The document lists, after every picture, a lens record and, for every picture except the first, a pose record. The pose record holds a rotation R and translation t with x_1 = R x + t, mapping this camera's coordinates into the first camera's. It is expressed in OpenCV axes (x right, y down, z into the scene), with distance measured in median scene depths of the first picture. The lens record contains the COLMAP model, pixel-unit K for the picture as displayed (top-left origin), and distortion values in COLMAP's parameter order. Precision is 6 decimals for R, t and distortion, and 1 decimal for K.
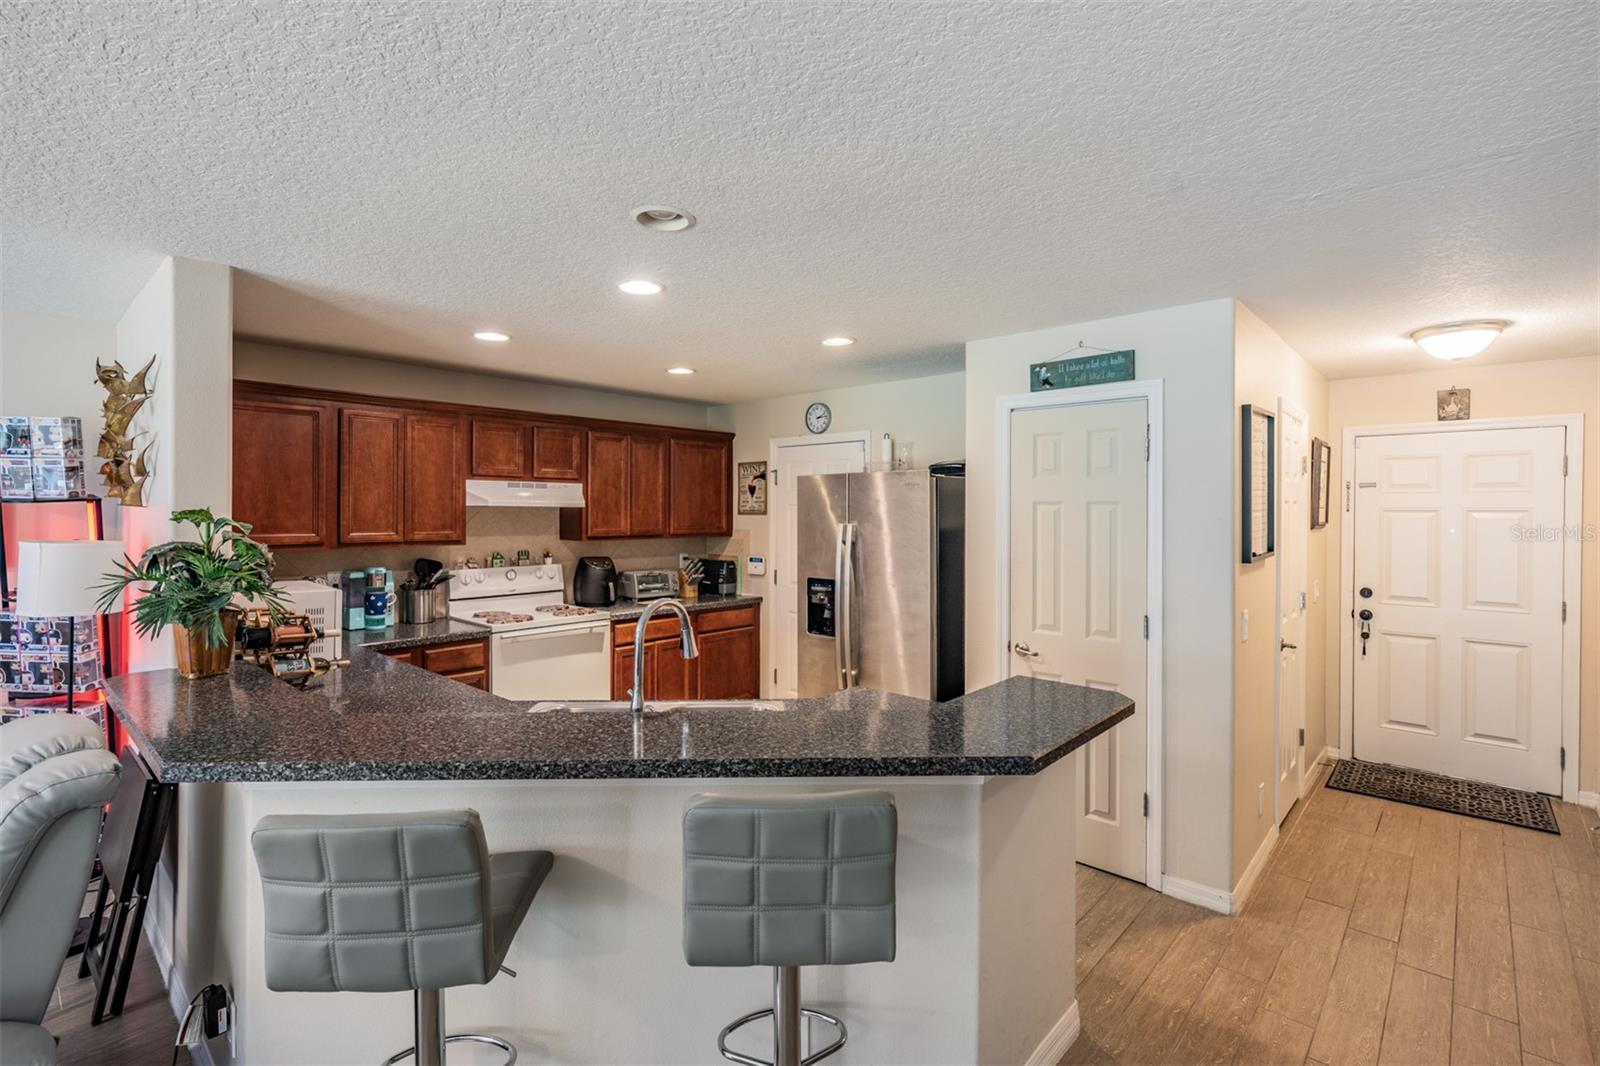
lens RADIAL K [[738.2, 0, 794.1], [0, 738.2, 512.6], [0, 0, 1]] dist [-0.000504, 0.000419]
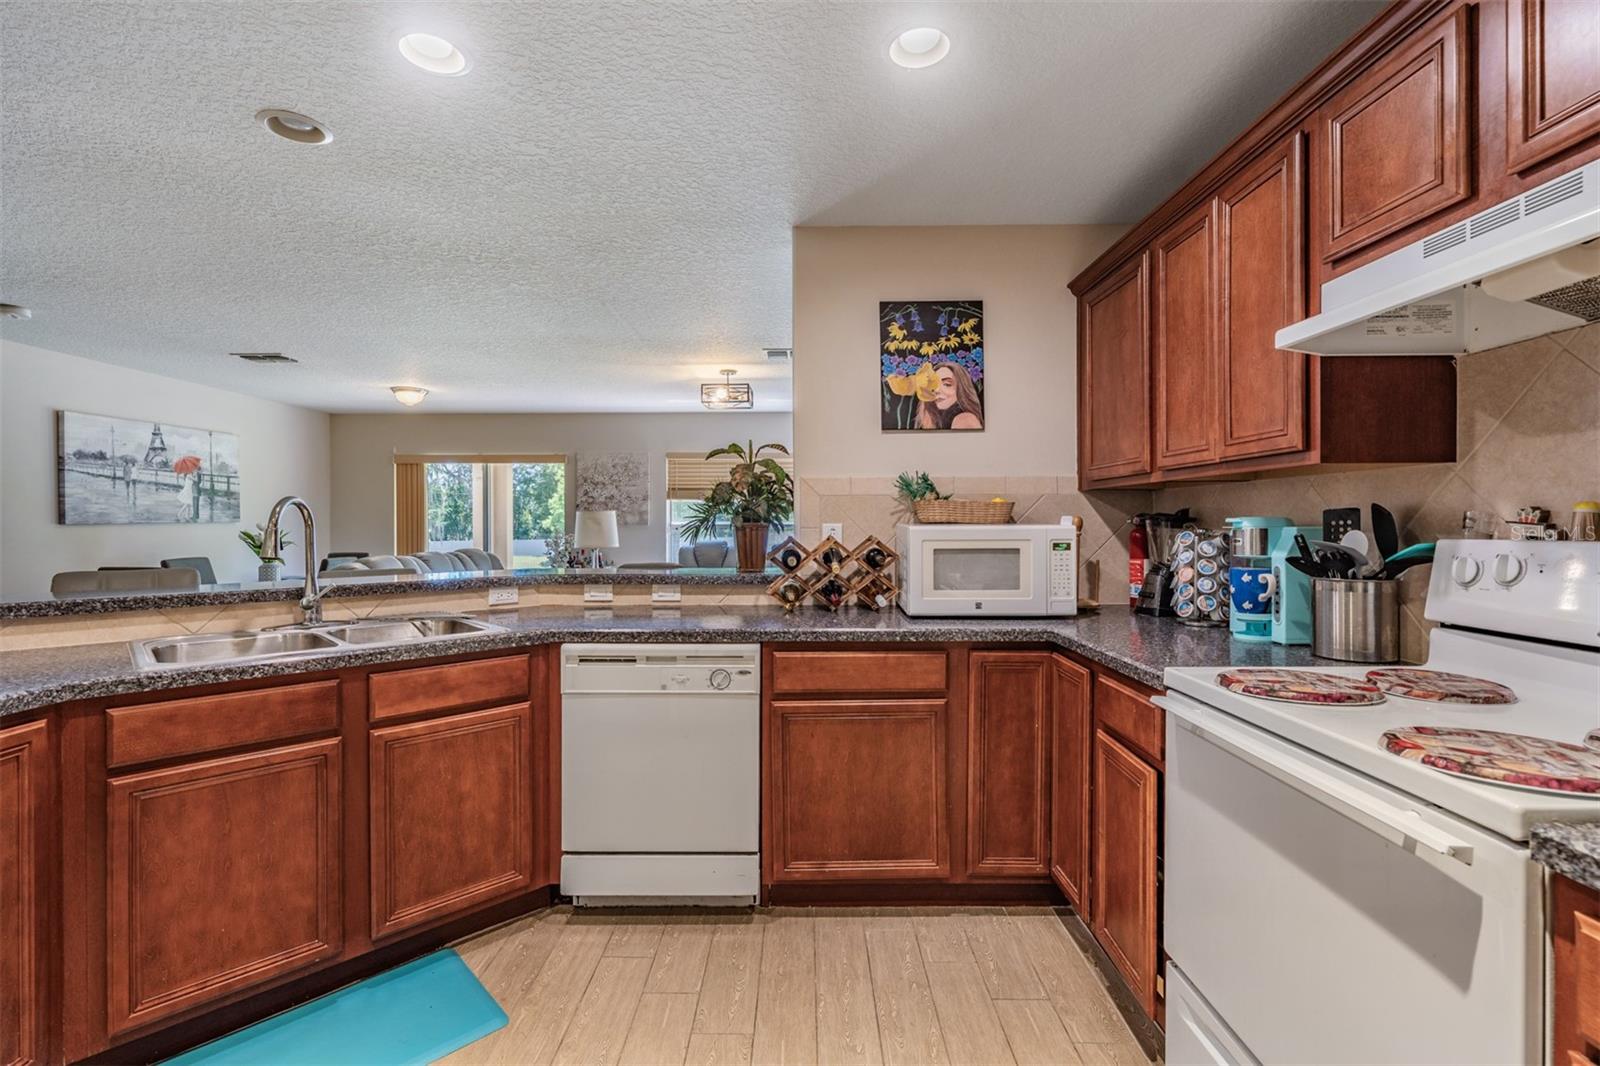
lens RADIAL K [[713.8, 0, 793.9], [0, 713.8, 526.1], [0, 0, 1]] dist [0.002159, 0.000182]
pose [[-0.739561, 0.000818, -0.673089, -0.012222], [-0.002510, 0.999989, 0.003973, 0.079653], [0.673085, 0.004628, -0.739551, 1.162720]]
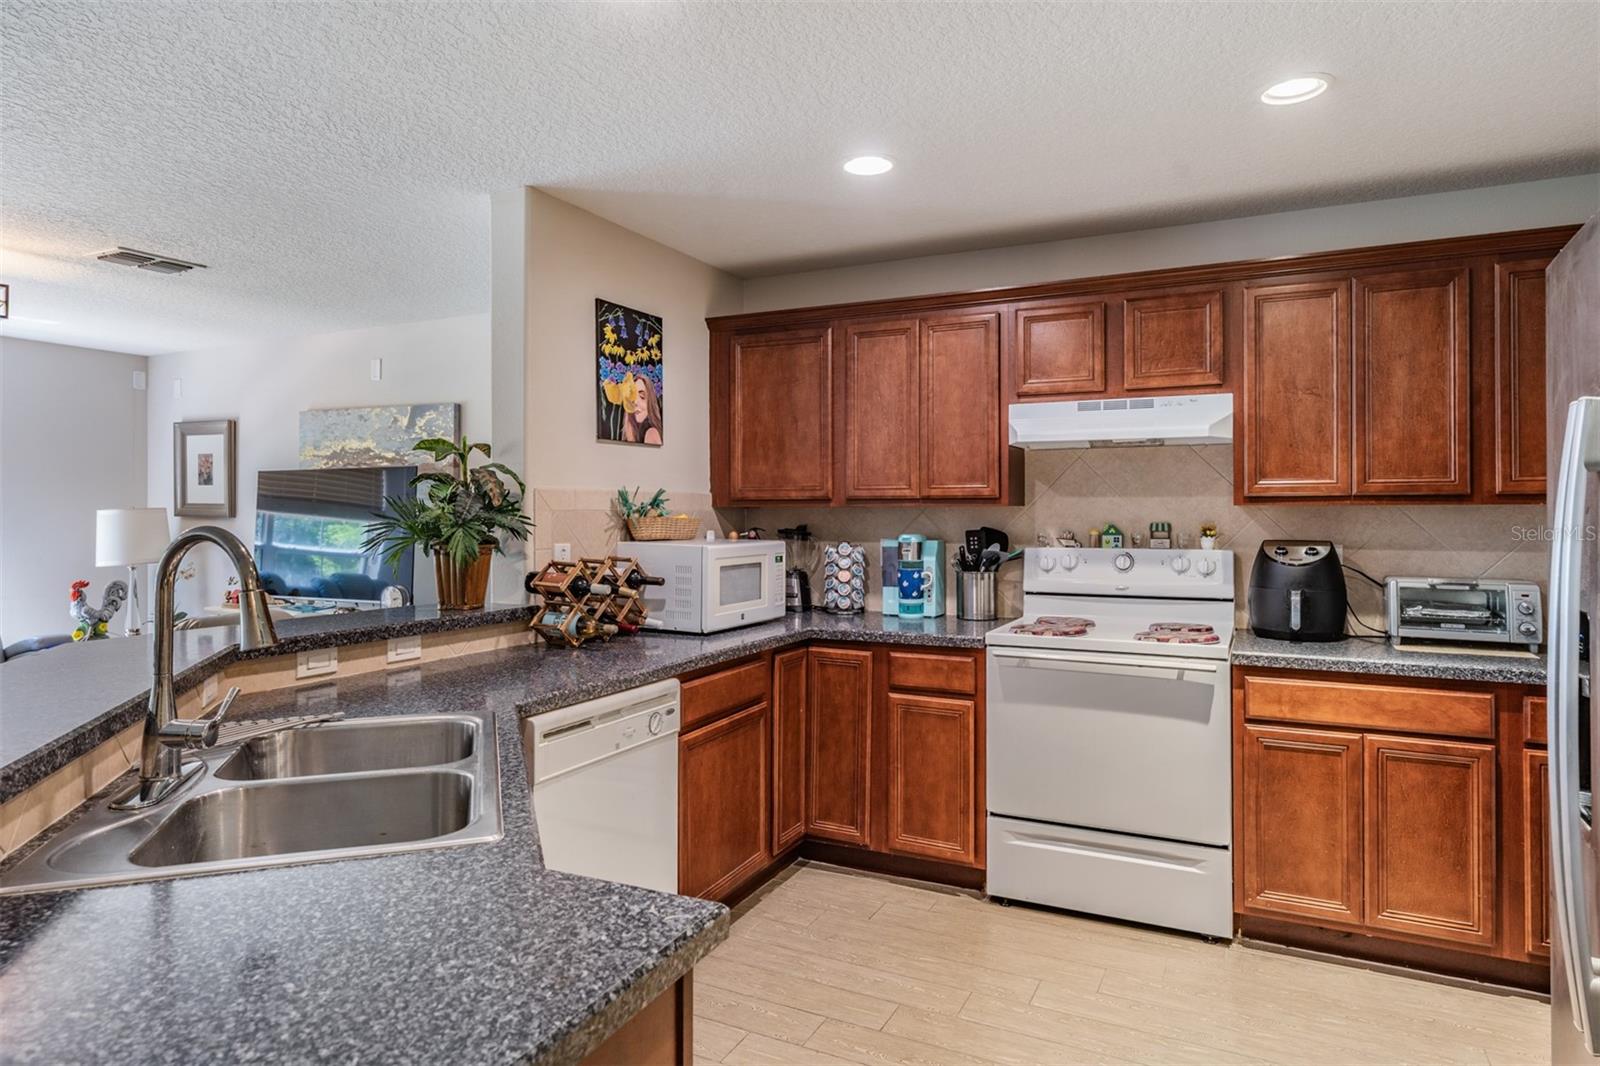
lens RADIAL K [[944.8, 0, 801.4], [0, 944.8, 502.5], [0, 0, 1]] dist [0.003660, 0.001662]
pose [[0.280882, -0.013329, -0.959650, 0.314045], [-0.000941, 0.999899, -0.014163, 0.056355], [0.959742, 0.004881, 0.280841, 0.638016]]
